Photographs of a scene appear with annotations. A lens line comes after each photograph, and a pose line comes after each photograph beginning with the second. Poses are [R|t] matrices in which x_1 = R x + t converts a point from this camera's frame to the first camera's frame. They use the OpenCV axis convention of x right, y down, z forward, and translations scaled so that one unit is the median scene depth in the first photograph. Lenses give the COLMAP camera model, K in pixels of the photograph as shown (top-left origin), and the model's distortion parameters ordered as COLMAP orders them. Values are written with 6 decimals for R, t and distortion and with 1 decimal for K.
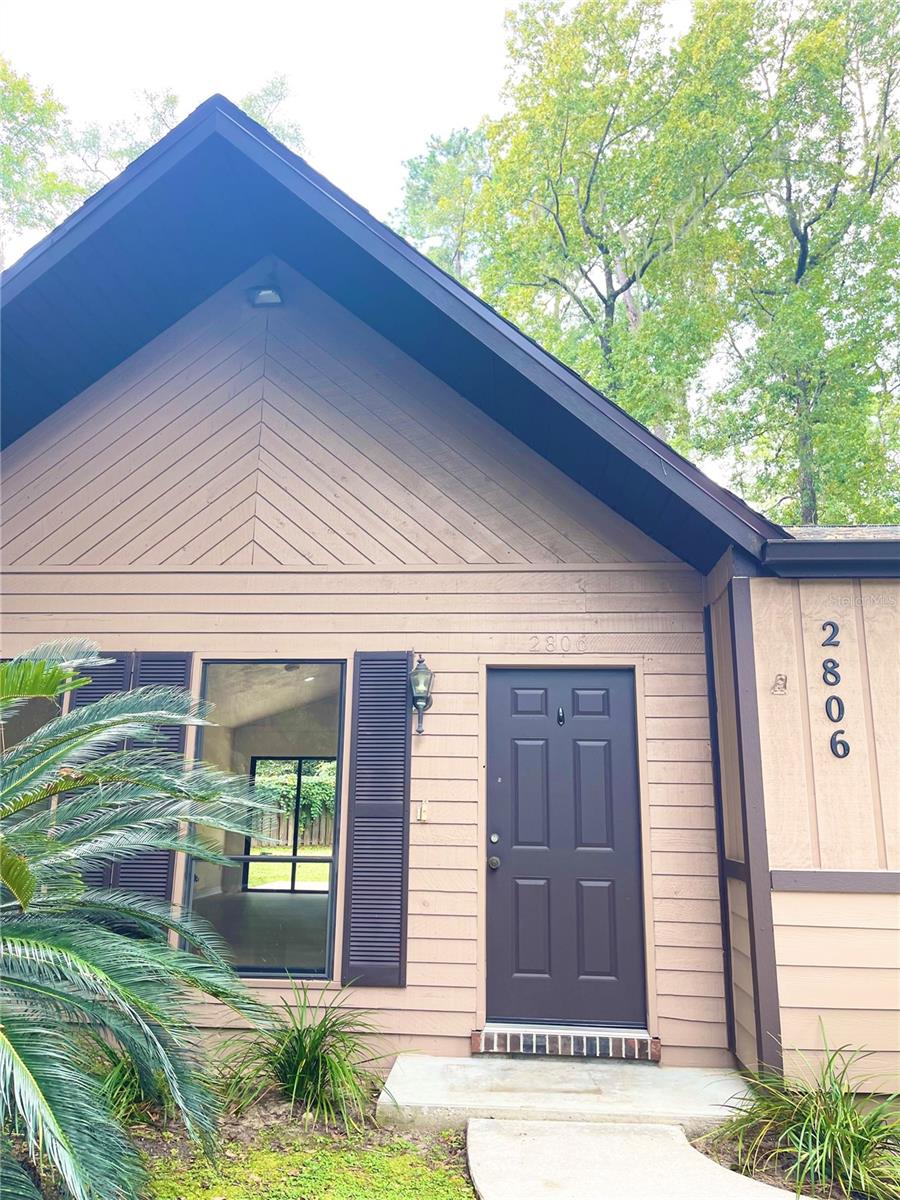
lens RADIAL K [[904.7, 0, 455.3], [0, 904.7, 604.4], [0, 0, 1]] dist [0.067676, -0.084833]
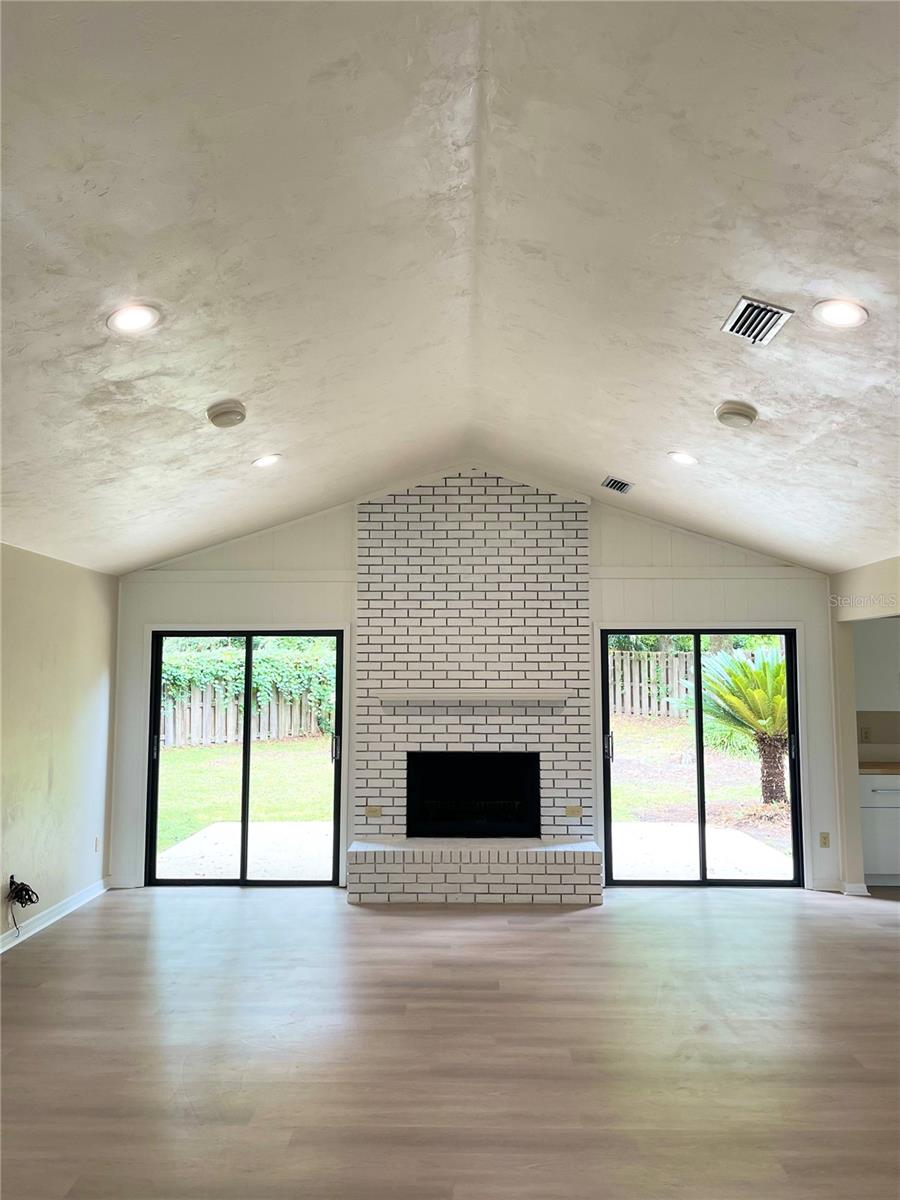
lens RADIAL K [[904.7, 0, 448.2], [0, 904.7, 599.3], [0, 0, 1]] dist [0.067676, -0.084833]
pose [[0.997839, -0.011641, 0.064662, -0.103869], [0.002218, 0.989585, 0.143931, 0.087585], [-0.065664, -0.143476, 0.987473, 0.556409]]
